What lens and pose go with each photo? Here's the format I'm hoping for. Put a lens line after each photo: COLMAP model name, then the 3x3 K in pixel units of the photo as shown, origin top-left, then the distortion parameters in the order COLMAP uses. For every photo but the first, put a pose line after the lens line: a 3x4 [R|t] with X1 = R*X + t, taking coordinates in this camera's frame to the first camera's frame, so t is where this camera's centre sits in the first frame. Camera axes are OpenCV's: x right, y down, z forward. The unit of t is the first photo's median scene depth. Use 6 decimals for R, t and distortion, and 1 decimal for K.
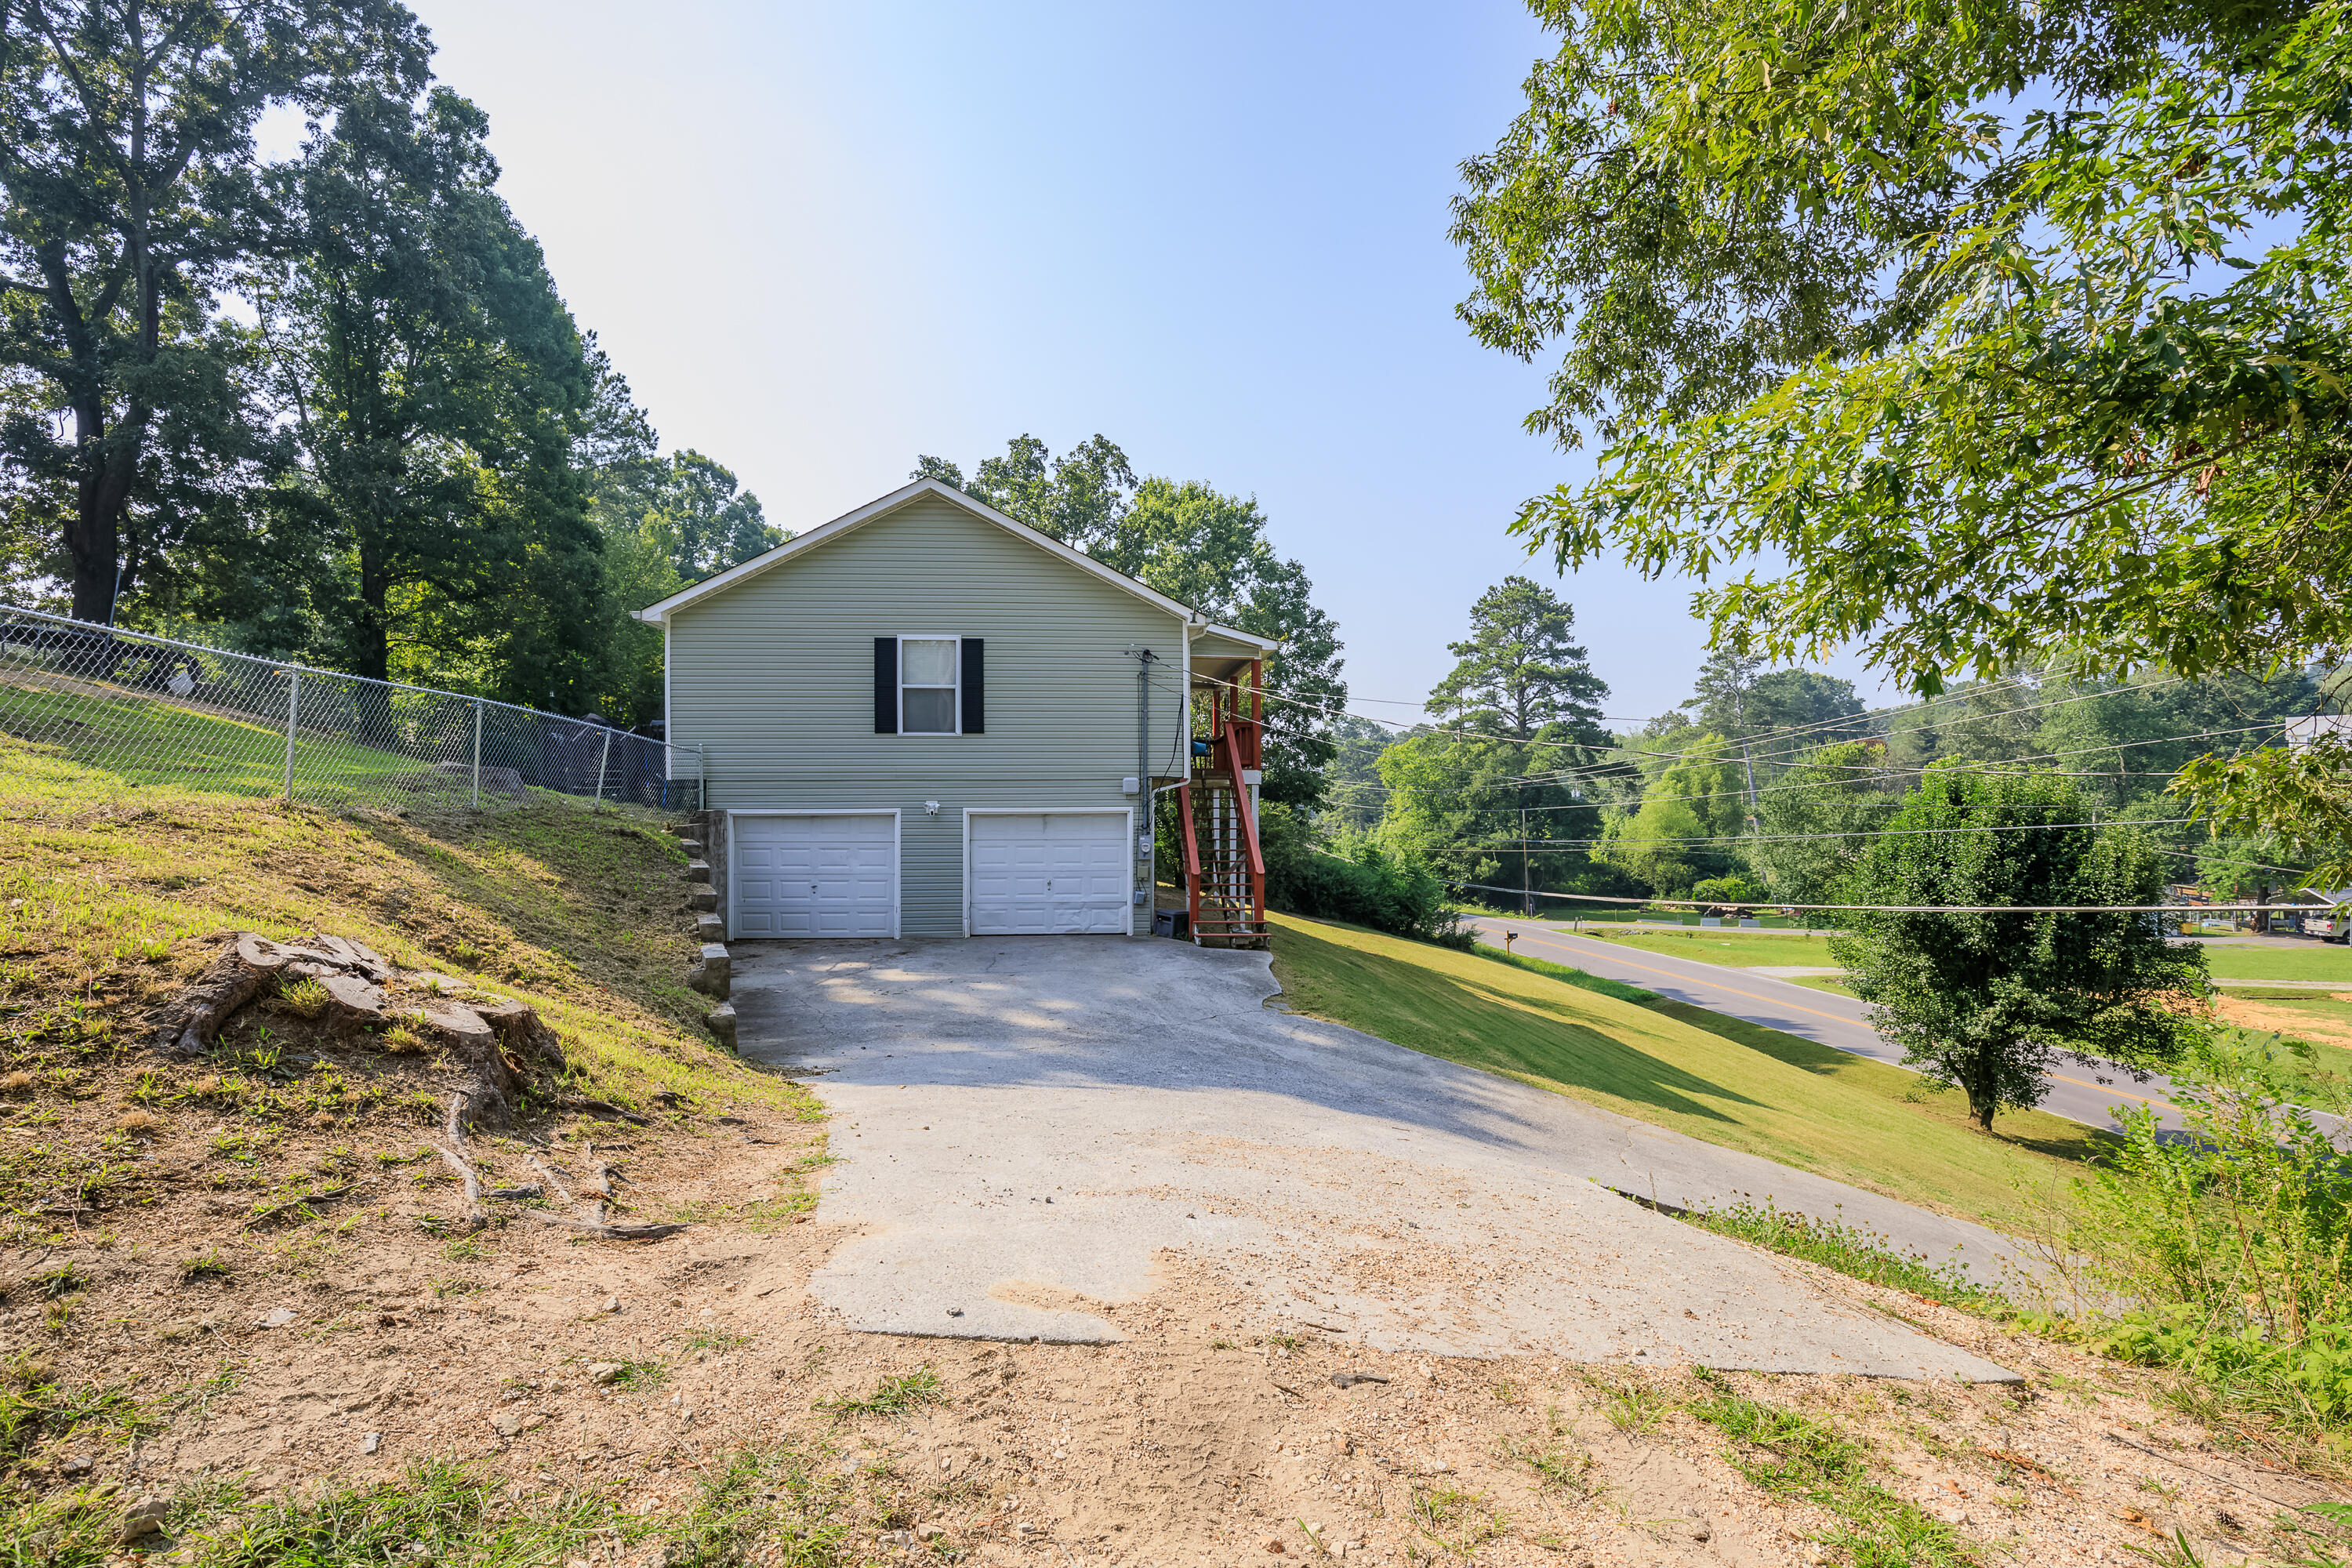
lens RADIAL K [[1112.3, 0, 1149.9], [0, 1112.3, 796.9], [0, 0, 1]] dist [-0.025553, 0.000389]
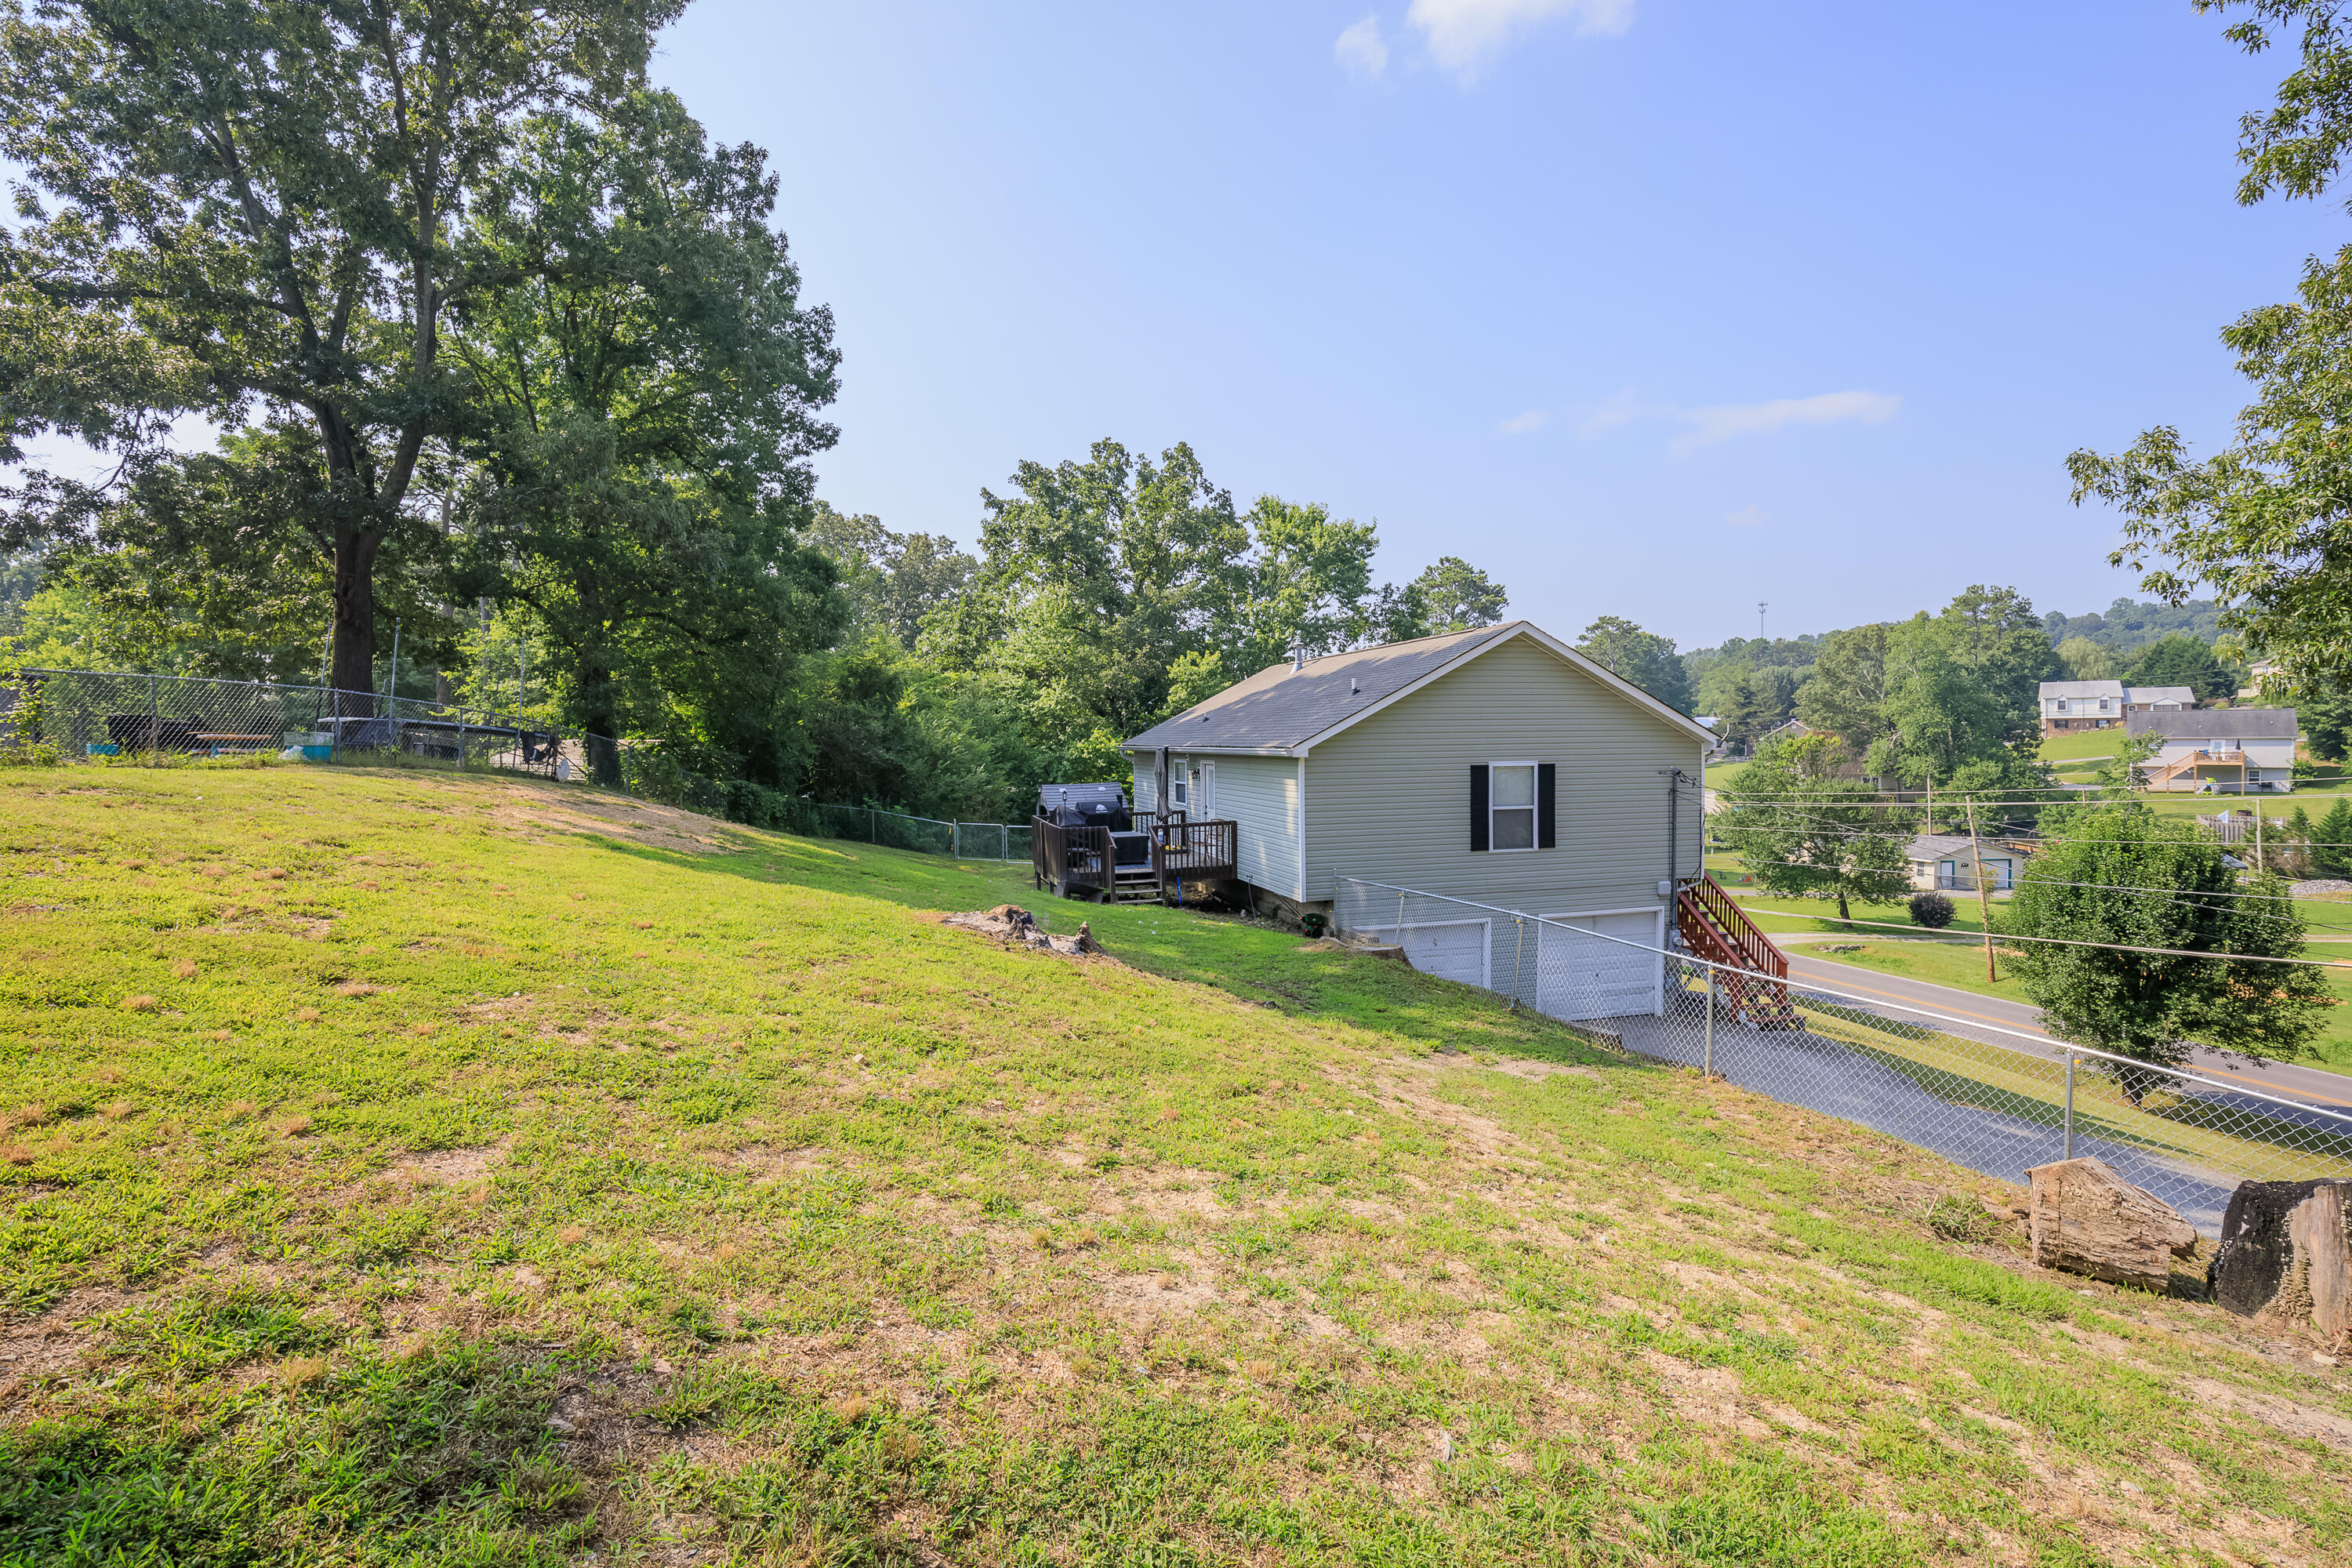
lens RADIAL K [[1116.6, 0, 1162.1], [0, 1116.6, 768.8], [0, 0, 1]] dist [-0.029029, -0.000315]
pose [[0.985504, -0.011254, 0.169279, -0.600627], [0.006544, 0.999576, 0.028360, -0.140664], [-0.169526, -0.026841, 0.985160, -0.035378]]
